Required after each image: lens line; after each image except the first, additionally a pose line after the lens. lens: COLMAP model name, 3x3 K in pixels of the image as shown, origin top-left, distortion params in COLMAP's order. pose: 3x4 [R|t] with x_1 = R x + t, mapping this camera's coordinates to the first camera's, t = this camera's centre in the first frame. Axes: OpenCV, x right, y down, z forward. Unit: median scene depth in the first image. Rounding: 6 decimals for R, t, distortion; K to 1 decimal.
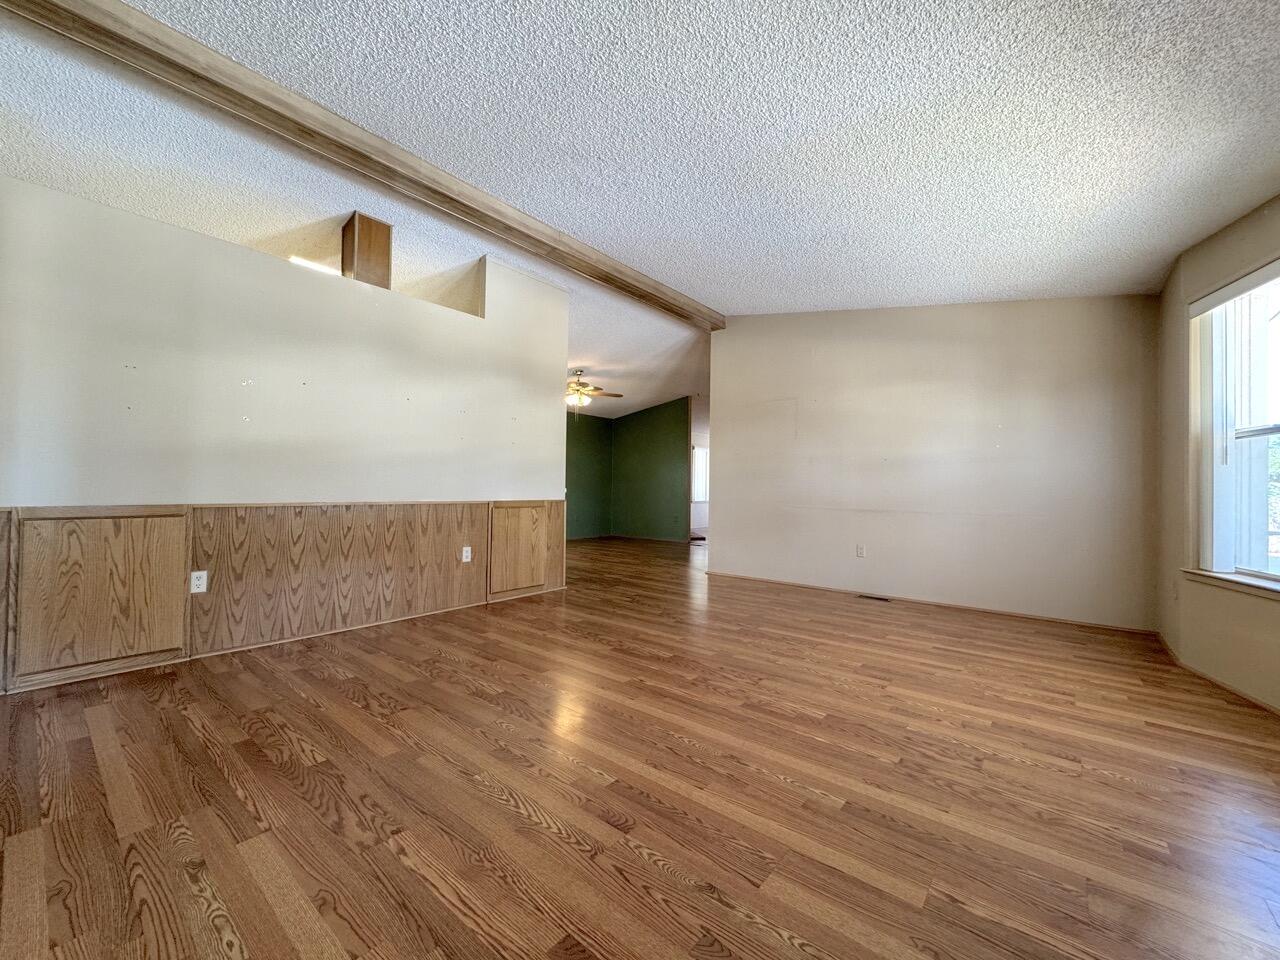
lens RADIAL K [[508.1, 0, 642.7], [0, 508.1, 483.9], [0, 0, 1]] dist [-0.004226, 0.000914]
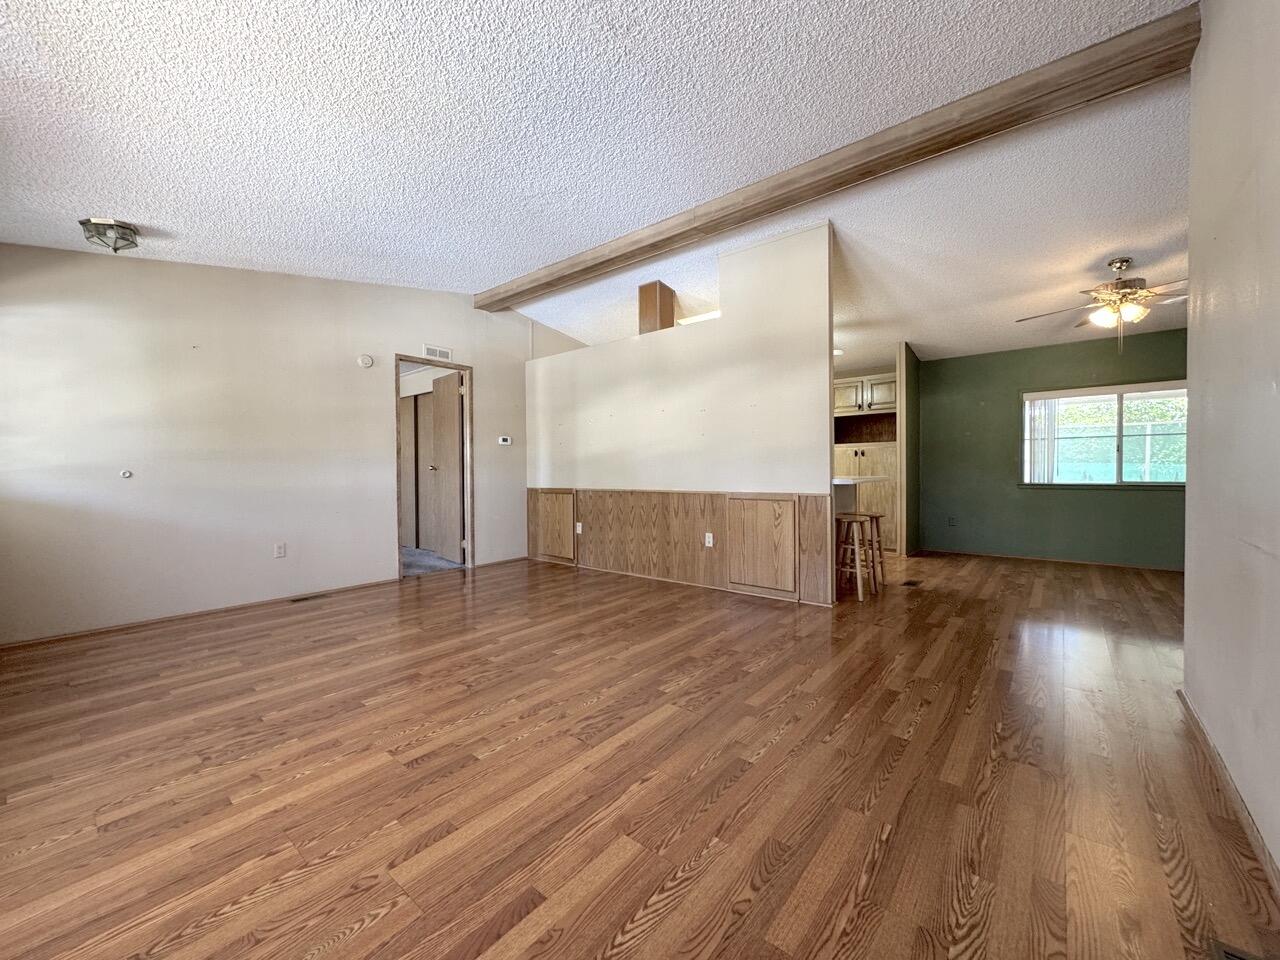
lens RADIAL K [[508.1, 0, 630.4], [0, 508.1, 478.4], [0, 0, 1]] dist [-0.004226, 0.000914]
pose [[-0.007370, 0.000282, -0.999973, 0.975192], [0.017179, 0.999852, 0.000155, 0.004158], [0.999825, -0.017178, -0.007373, 1.092239]]
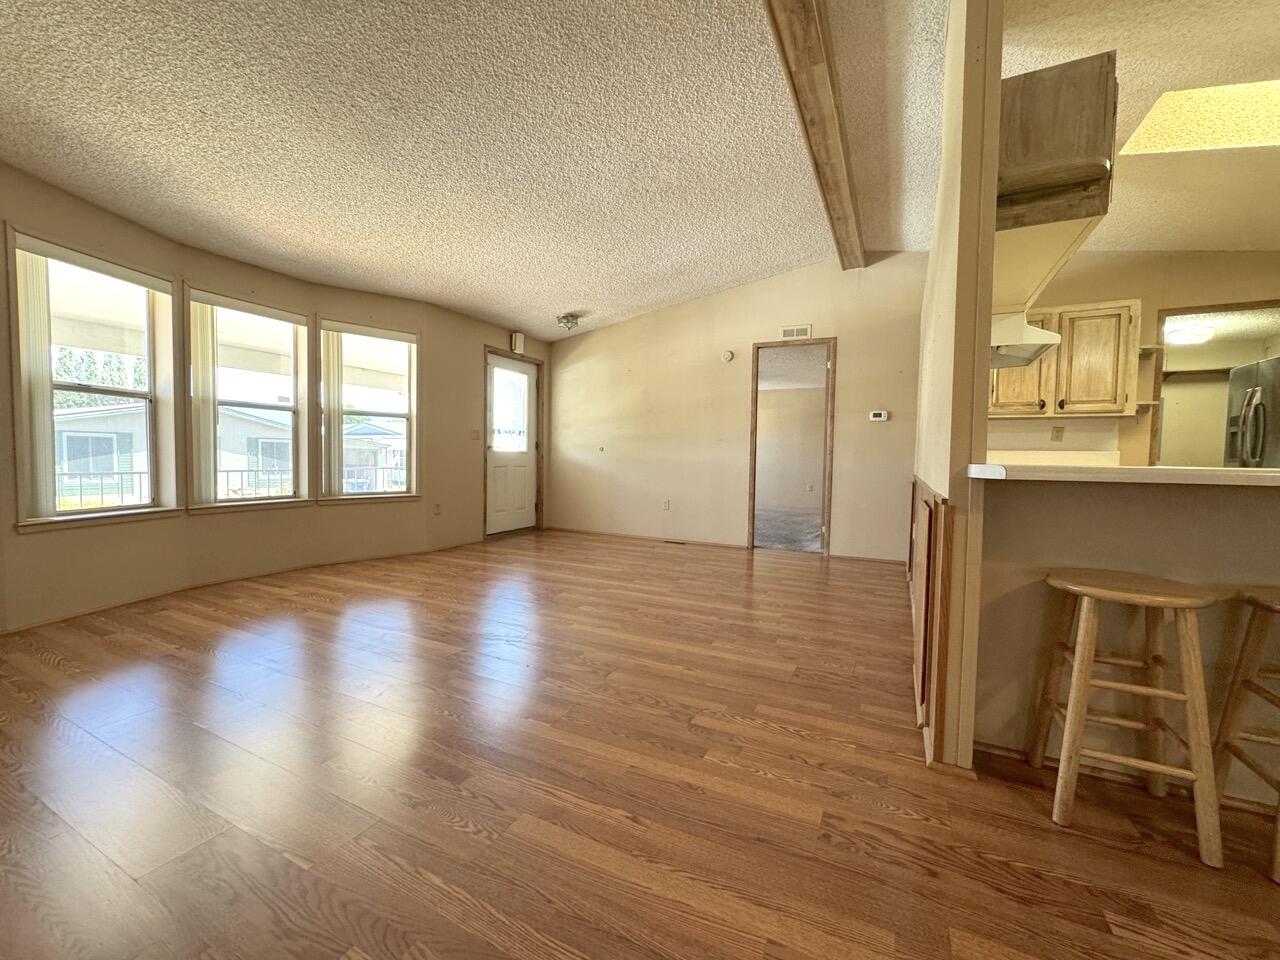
lens RADIAL K [[508.1, 0, 645.9], [0, 508.1, 478.0], [0, 0, 1]] dist [-0.004226, 0.000914]
pose [[-0.972177, -0.022832, -0.233133, 0.168897], [-0.031018, 0.999022, 0.031506, 0.020980], [0.232186, 0.037861, -0.971934, 1.970960]]
